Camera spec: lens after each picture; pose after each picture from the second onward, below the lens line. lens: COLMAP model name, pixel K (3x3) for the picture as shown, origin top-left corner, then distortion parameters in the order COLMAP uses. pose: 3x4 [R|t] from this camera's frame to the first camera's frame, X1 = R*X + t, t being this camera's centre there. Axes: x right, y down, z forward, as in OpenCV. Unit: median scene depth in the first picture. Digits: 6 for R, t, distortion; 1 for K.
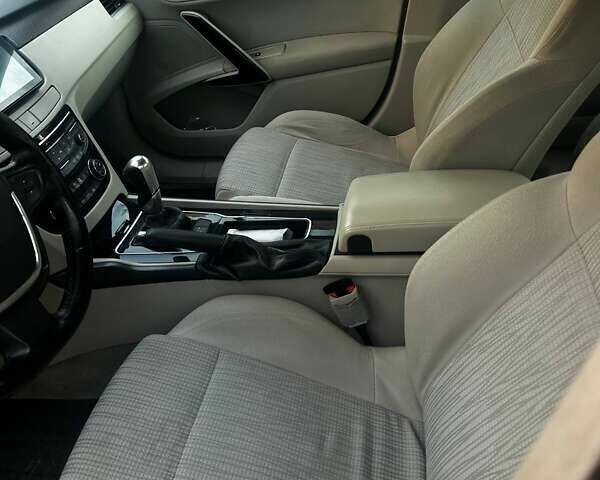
lens RADIAL K [[554.9, 0, 301.1], [0, 554.9, 246.7], [0, 0, 1]] dist [0.157355, -0.300239]
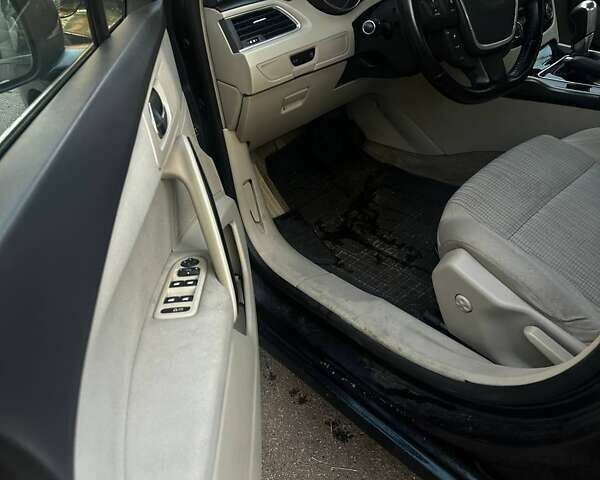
lens RADIAL K [[554.9, 0, 301.1], [0, 554.9, 246.7], [0, 0, 1]] dist [0.157355, -0.300239]
pose [[0.780750, 0.377950, -0.497578, 0.035063], [-0.323965, 0.925782, 0.194870, 0.278031], [0.534300, 0.009053, 0.845246, -0.350347]]
